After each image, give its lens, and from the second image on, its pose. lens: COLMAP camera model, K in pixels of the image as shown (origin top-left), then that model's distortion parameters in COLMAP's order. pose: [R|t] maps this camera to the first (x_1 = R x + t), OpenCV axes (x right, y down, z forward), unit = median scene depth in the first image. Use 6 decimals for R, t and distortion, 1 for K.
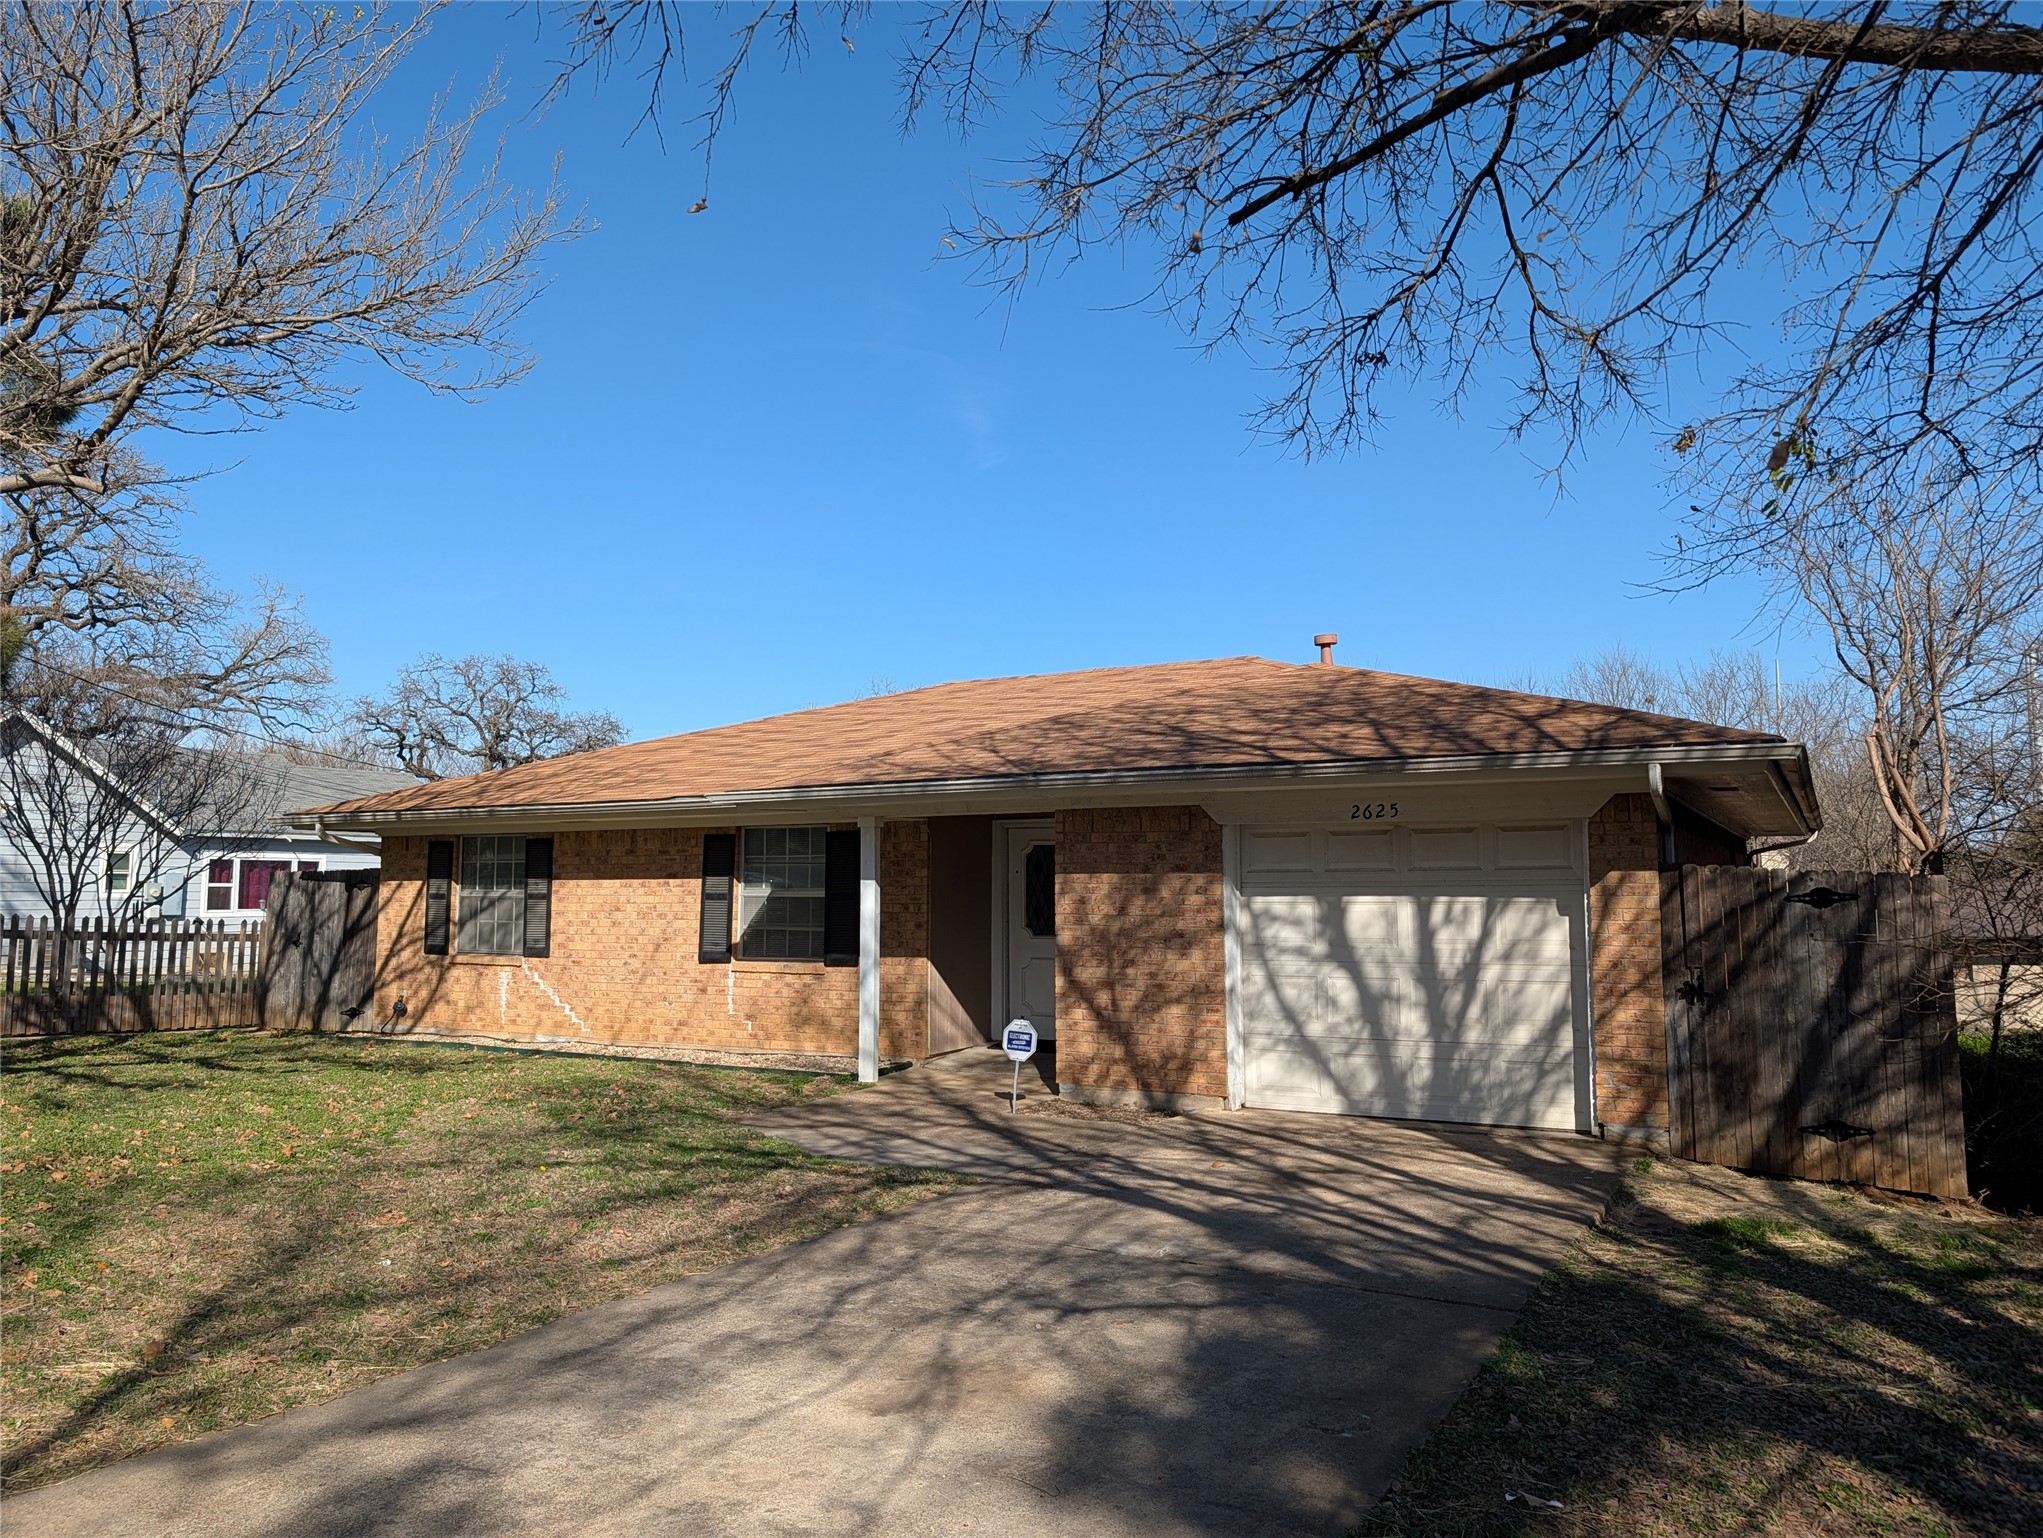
lens RADIAL K [[1469.6, 0, 1021.5], [0, 1469.6, 769.0], [0, 0, 1]] dist [-0.009156, 0.000909]
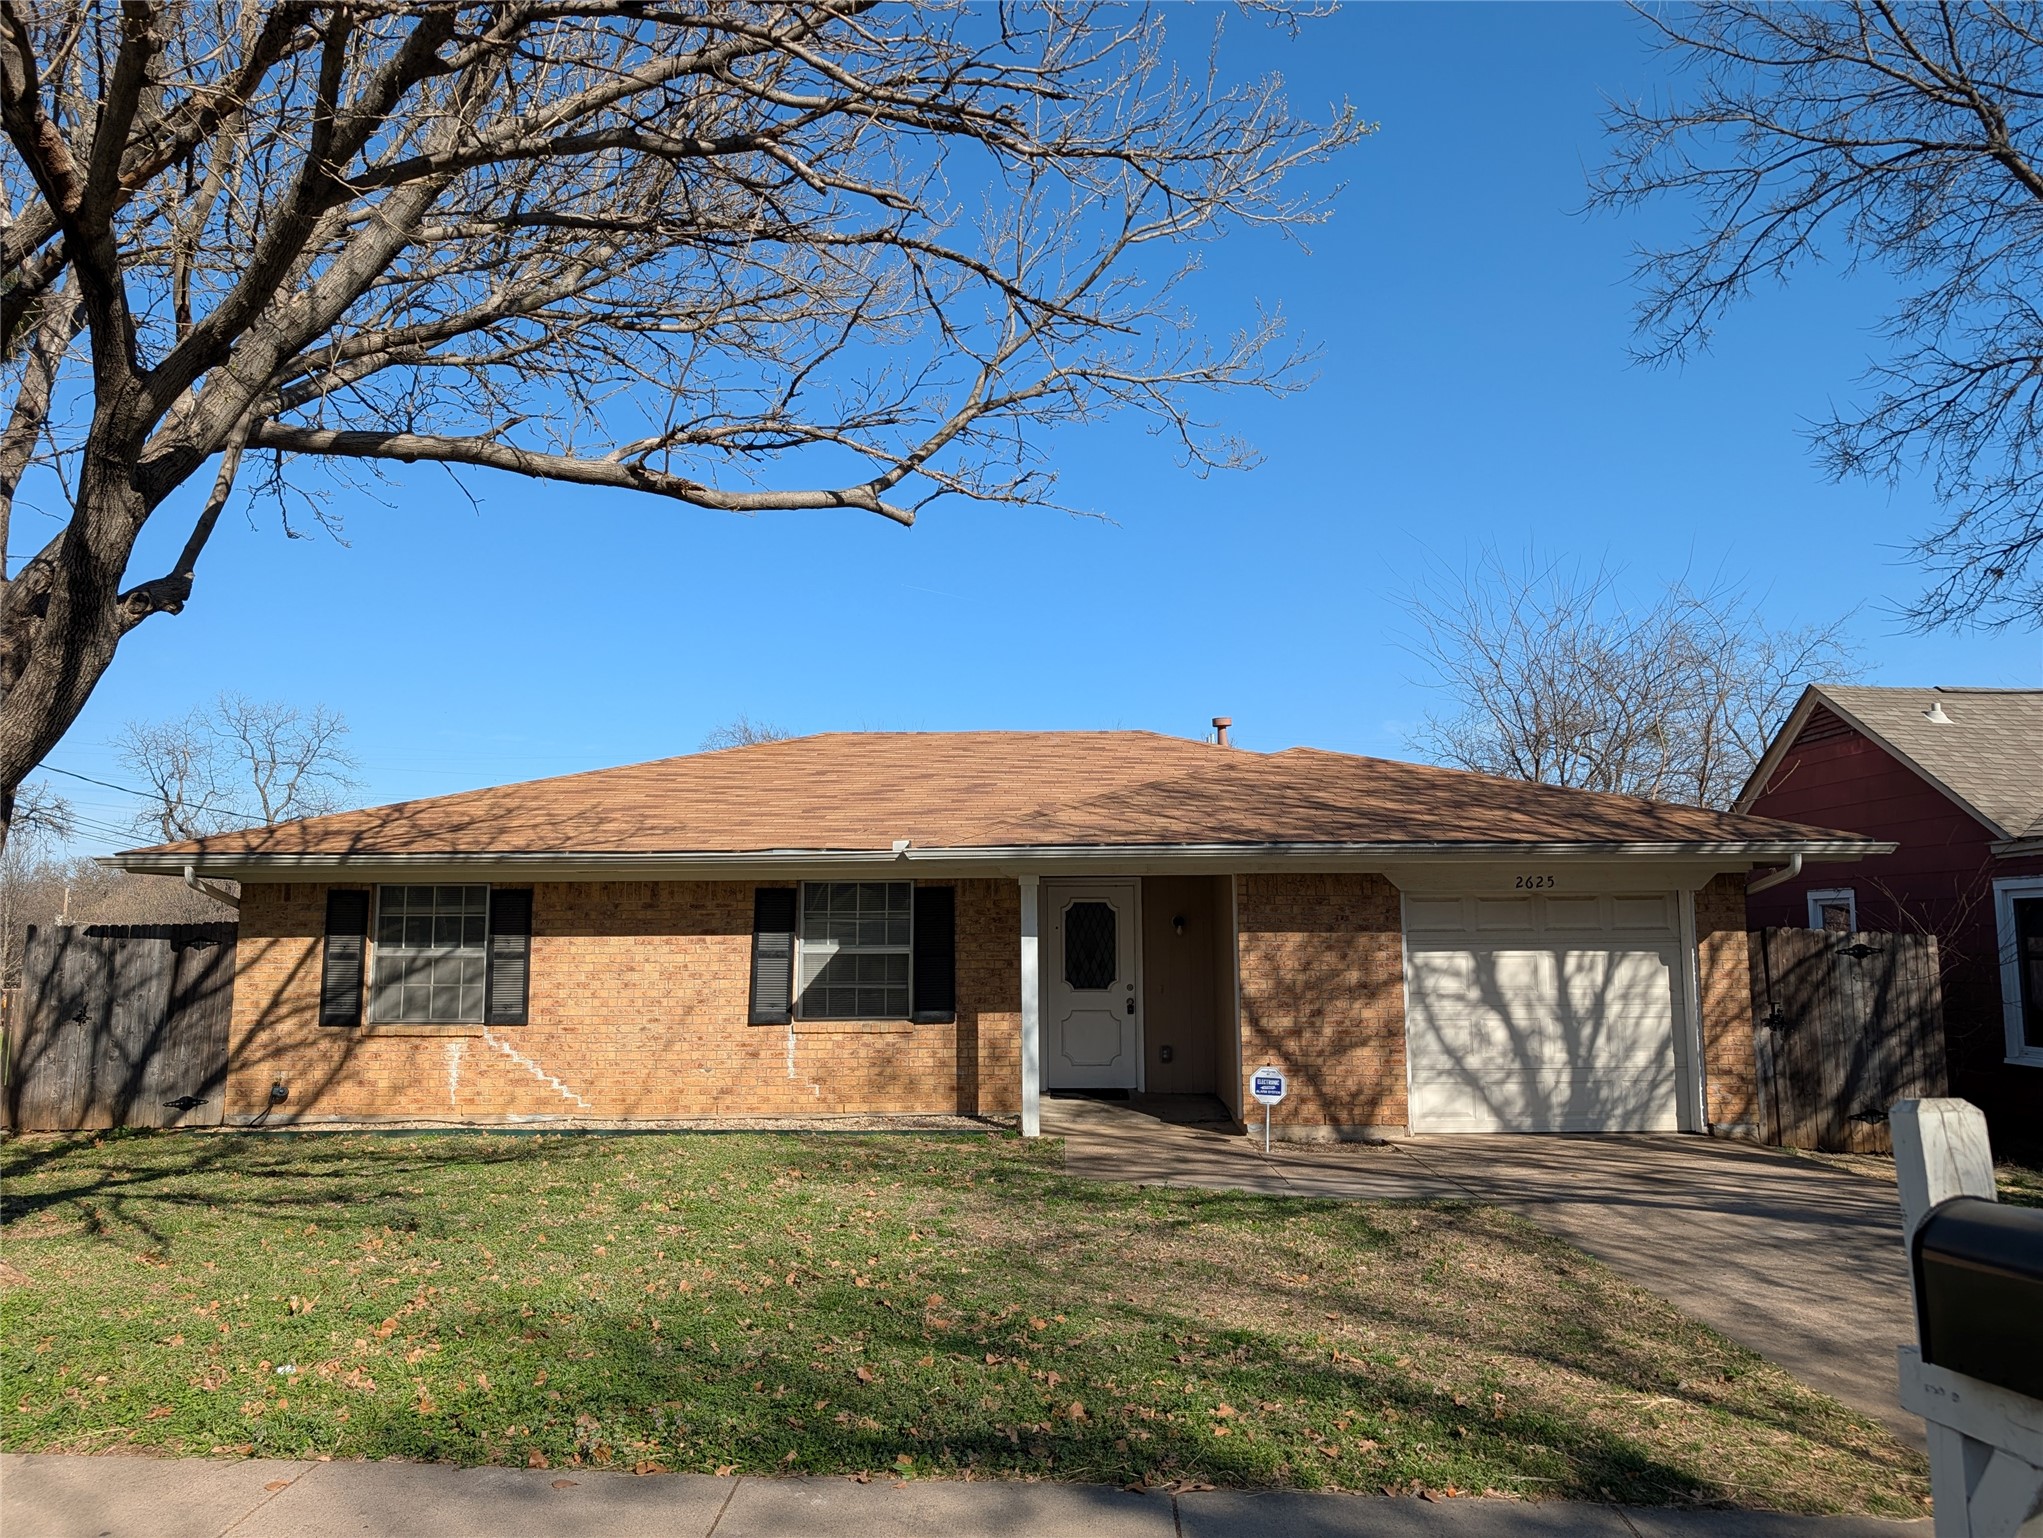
lens RADIAL K [[1469.6, 0, 1021.5], [0, 1469.6, 769.0], [0, 0, 1]] dist [-0.009156, 0.000909]
pose [[0.877982, 0.050522, 0.476019, -0.530093], [-0.036463, 0.998584, -0.038730, -0.001822], [-0.477302, 0.016647, 0.878582, 0.089385]]
